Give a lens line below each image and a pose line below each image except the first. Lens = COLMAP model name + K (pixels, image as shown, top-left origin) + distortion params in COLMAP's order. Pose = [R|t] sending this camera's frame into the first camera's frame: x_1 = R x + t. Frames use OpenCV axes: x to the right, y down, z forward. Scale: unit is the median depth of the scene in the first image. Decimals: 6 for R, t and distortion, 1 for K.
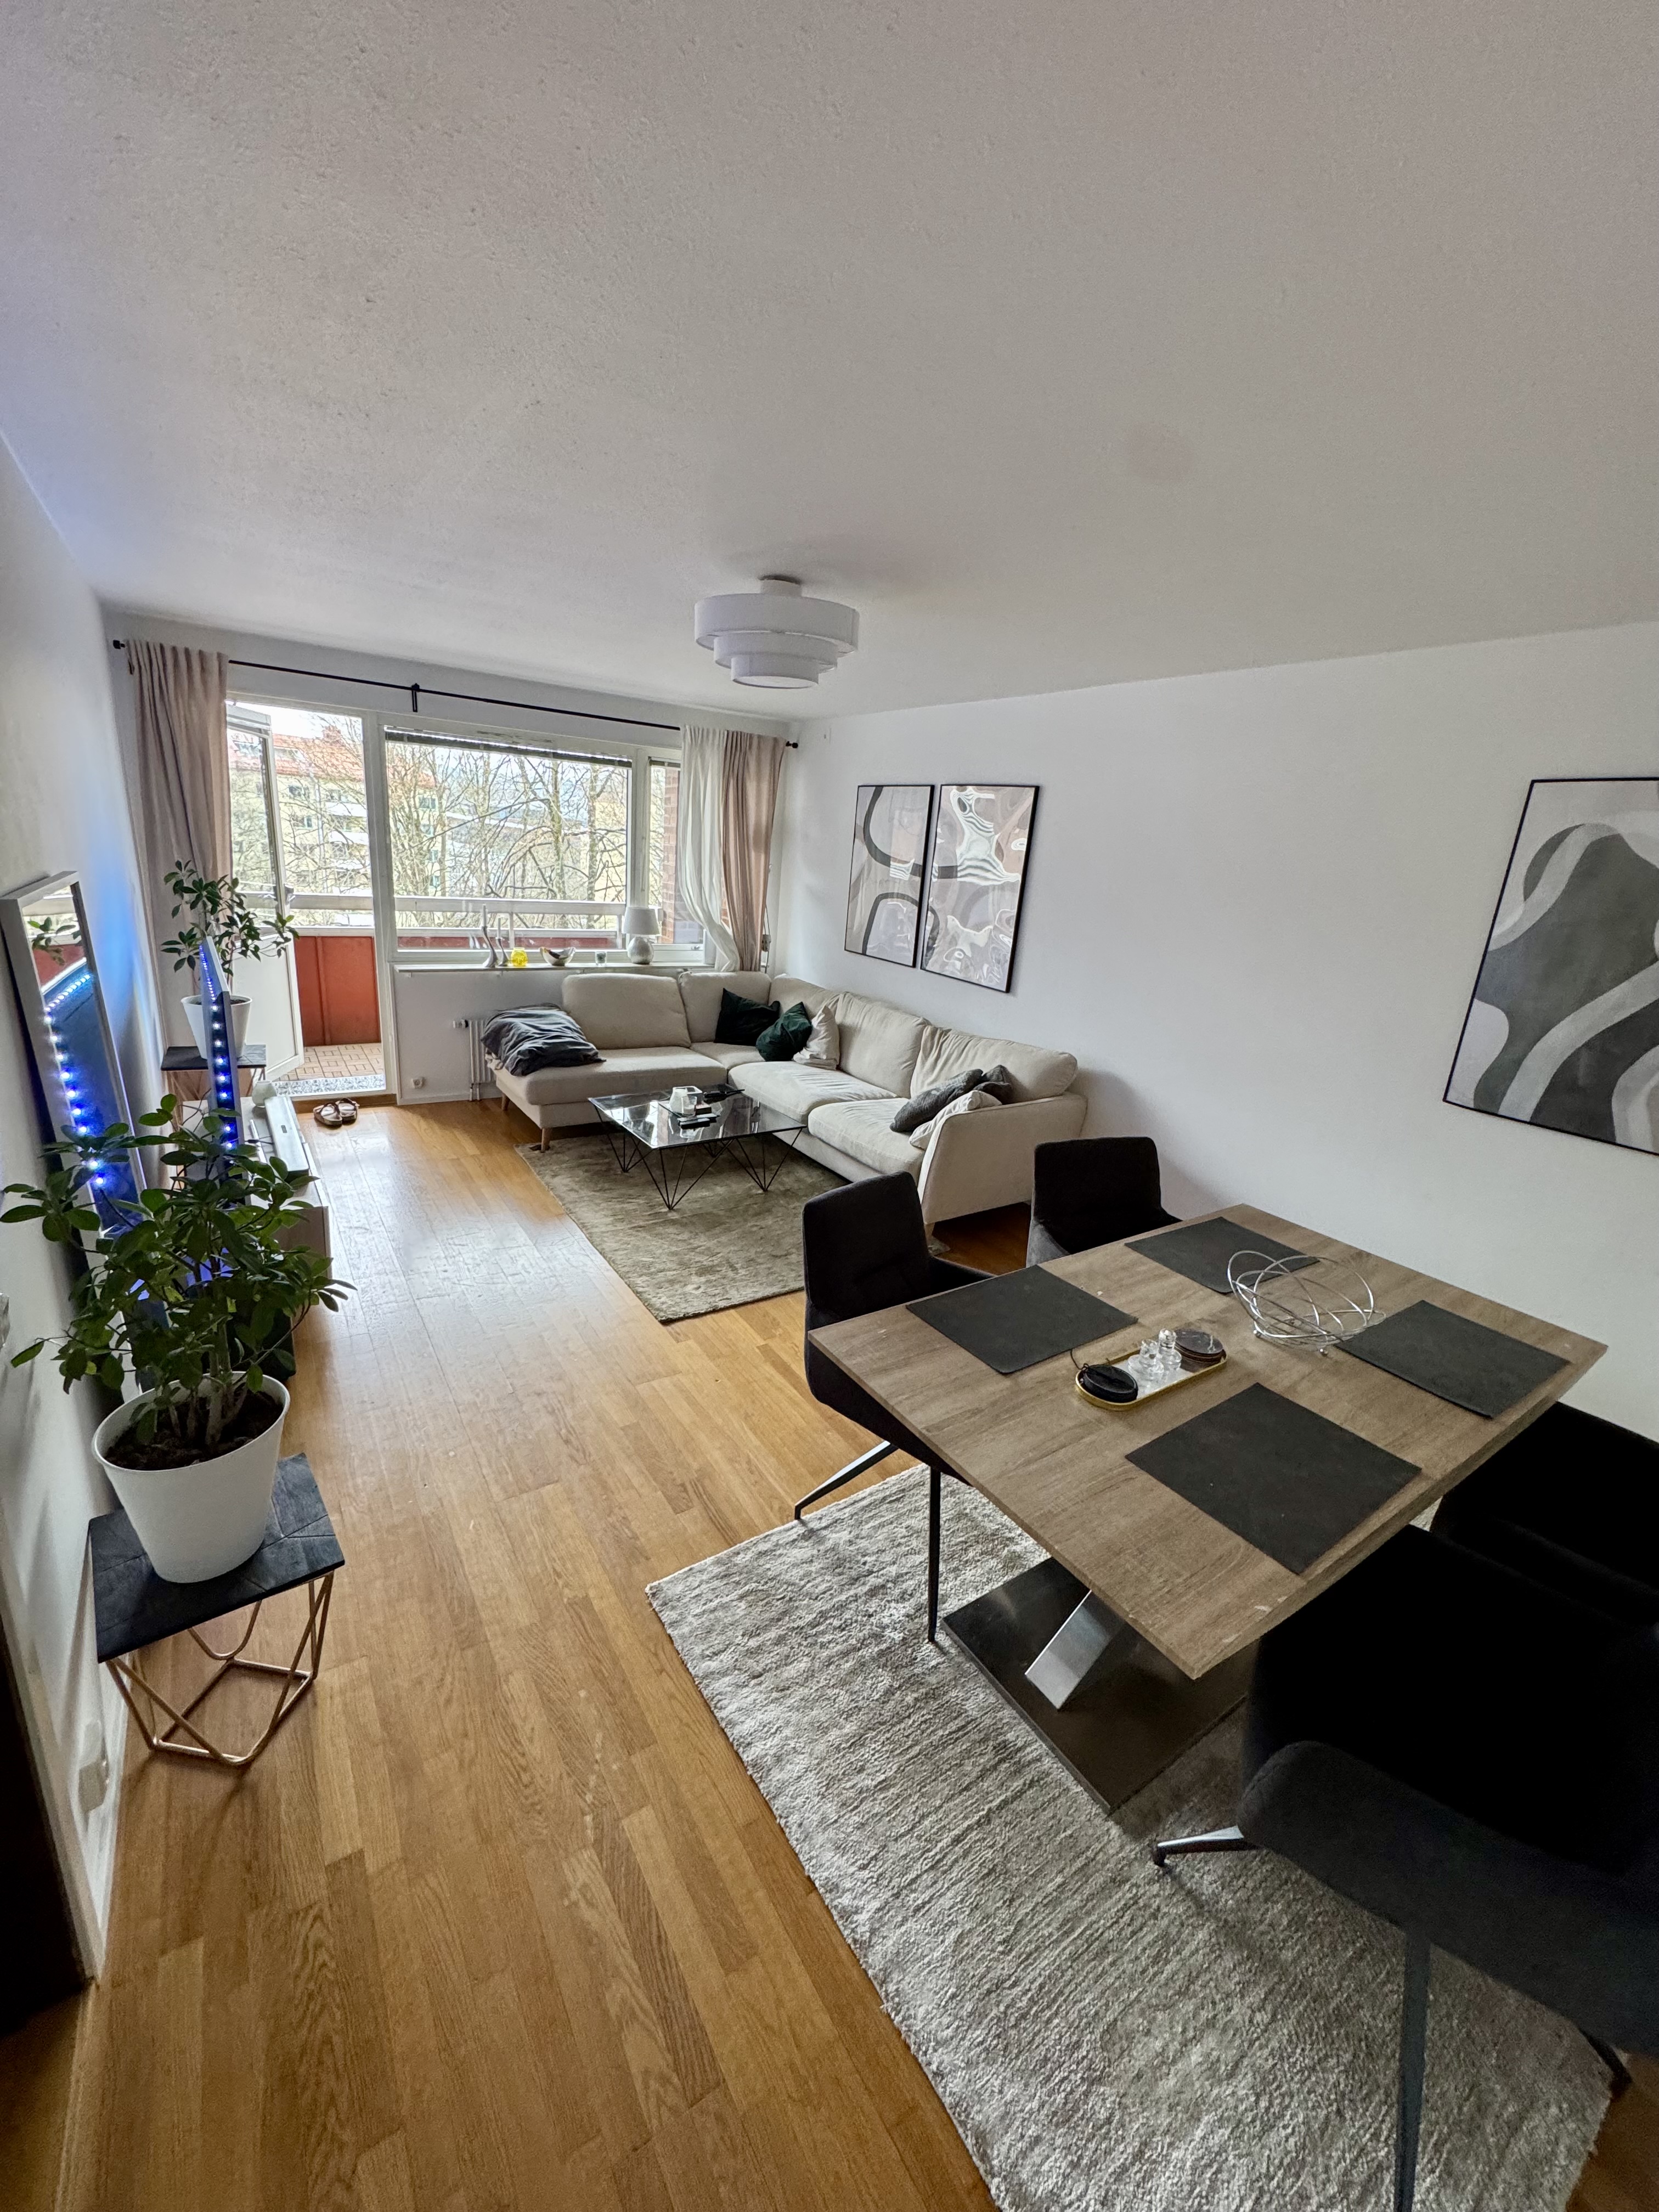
lens RADIAL K [[888.9, 0, 825.5], [0, 888.9, 1101.5], [0, 0, 1]] dist [-0.000080, 0.000681]
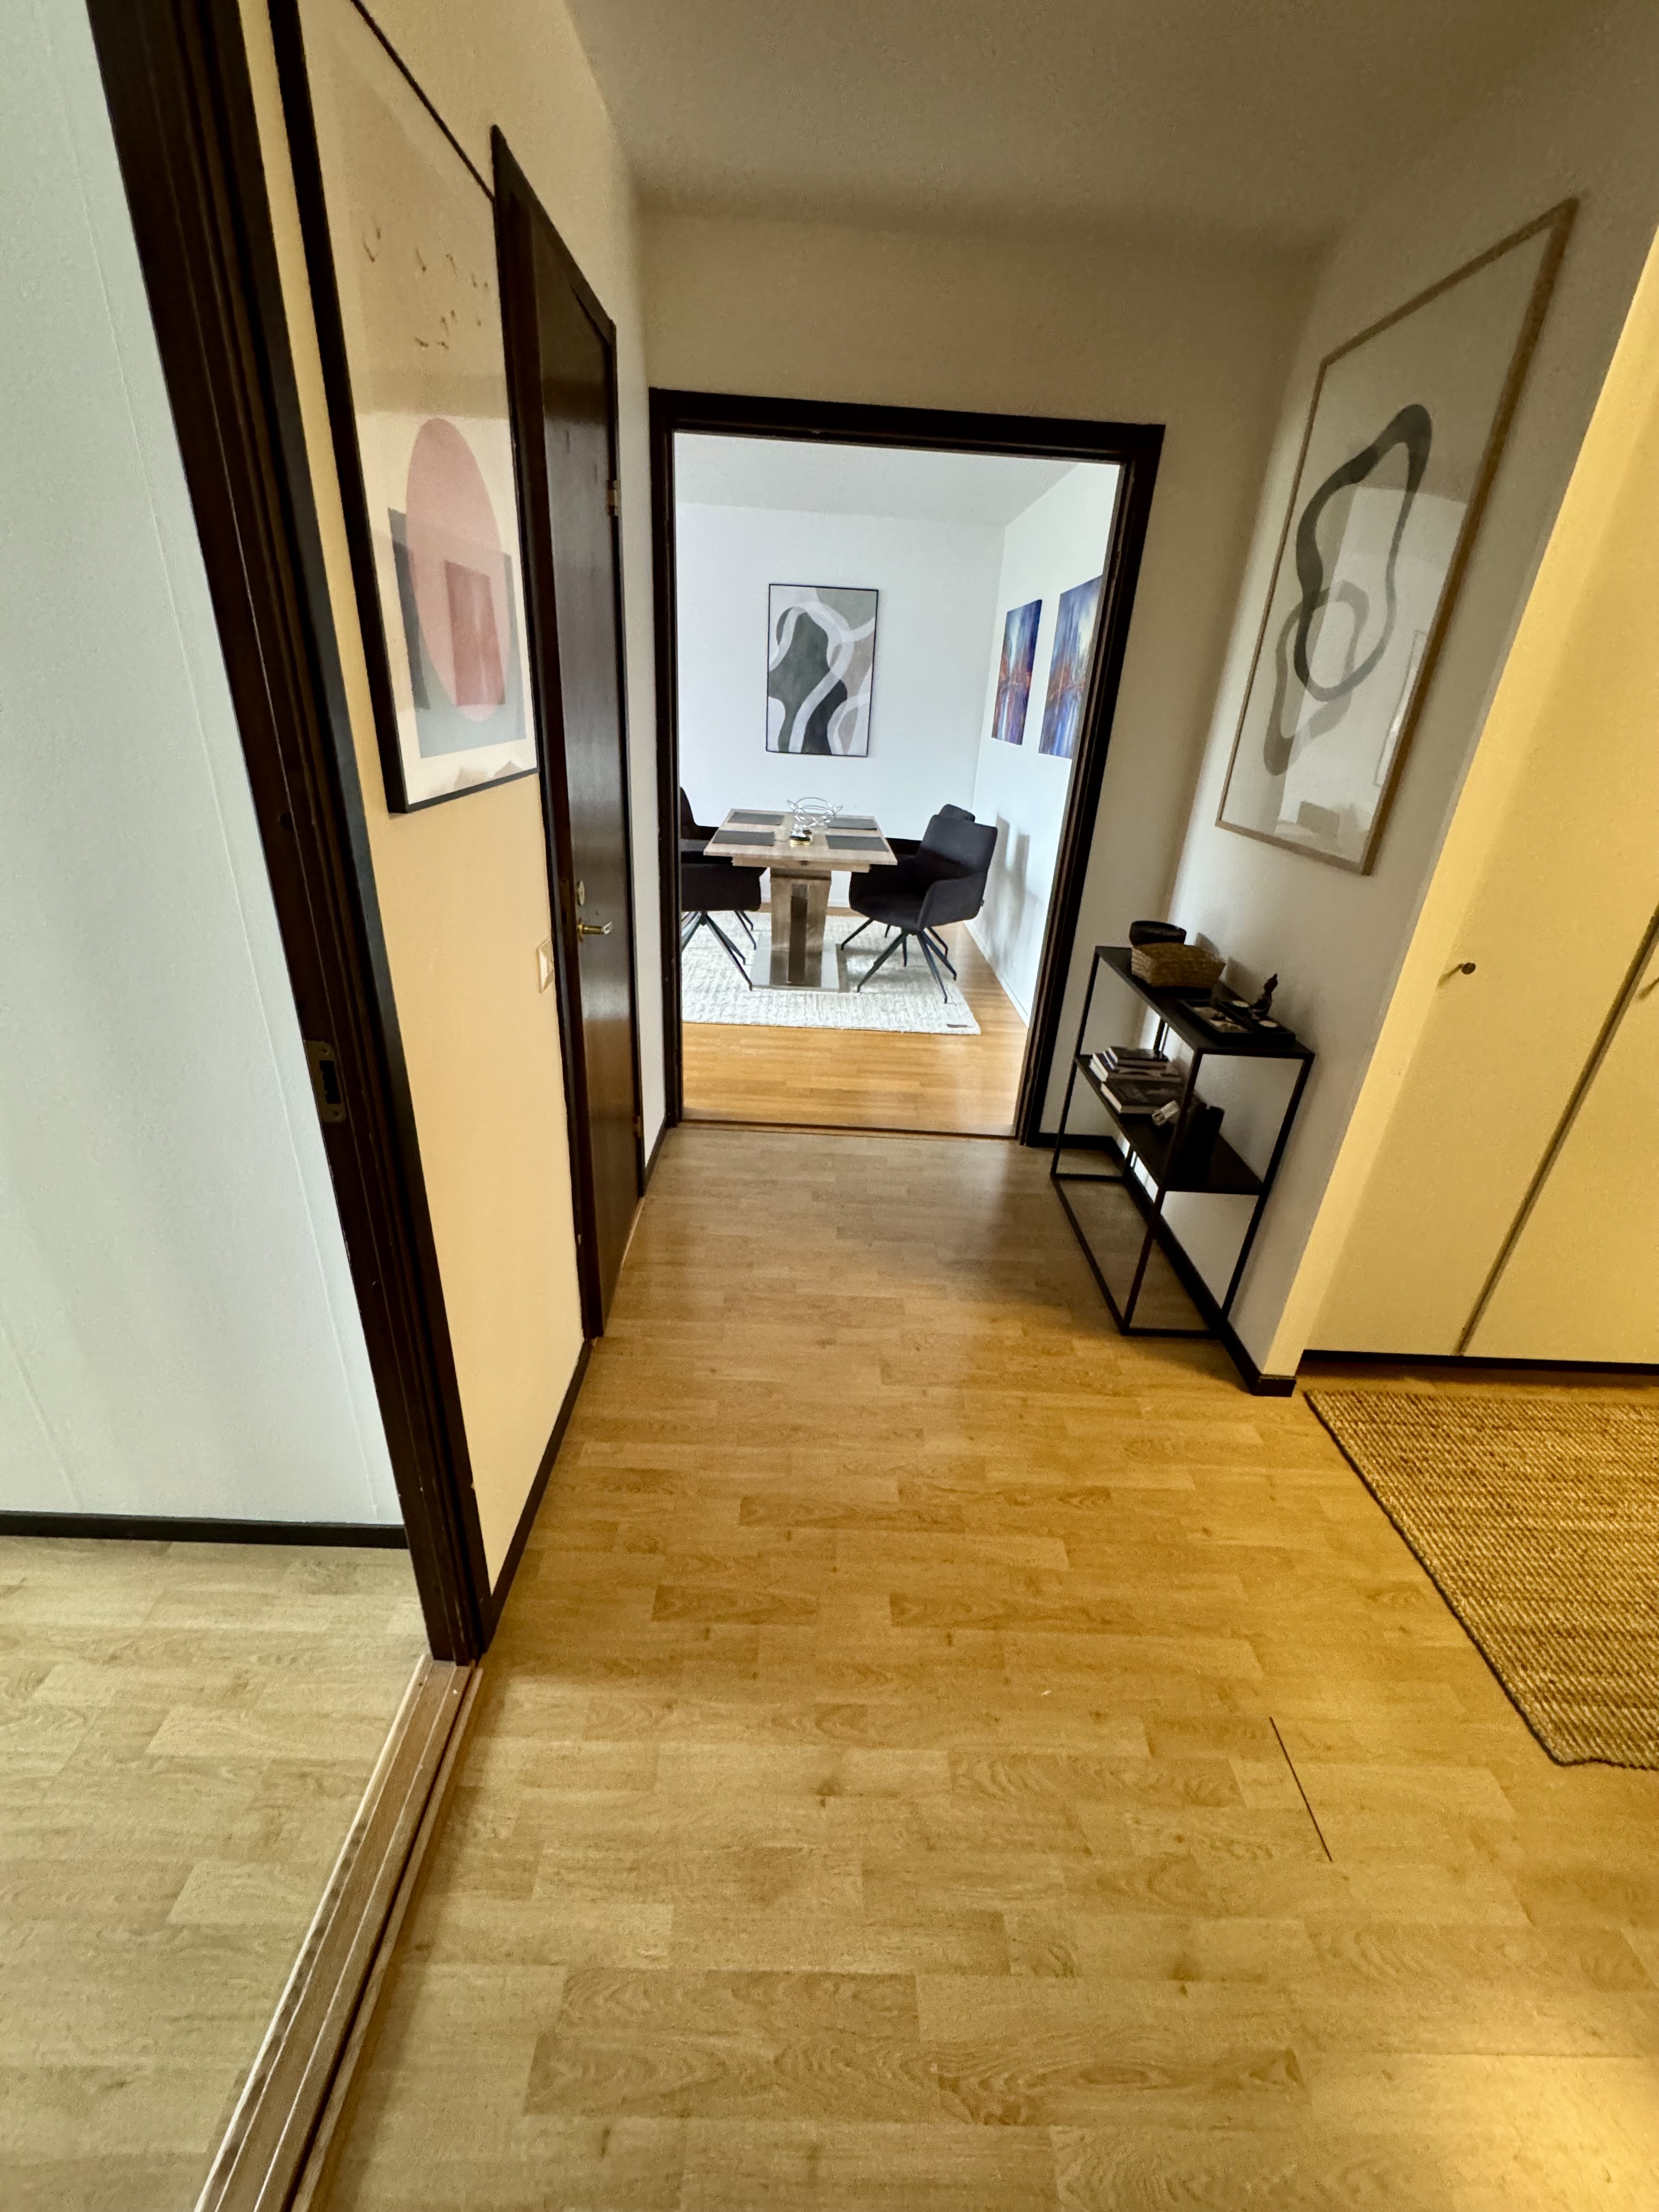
lens RADIAL K [[888.9, 0, 824.1], [0, 888.9, 1108.1], [0, 0, 1]] dist [-0.000080, 0.000681]
pose [[0.547618, -0.395272, 0.737479, -1.221226], [0.222028, 0.918433, 0.327391, 0.128929], [-0.806733, -0.015544, 0.590711, -0.400173]]
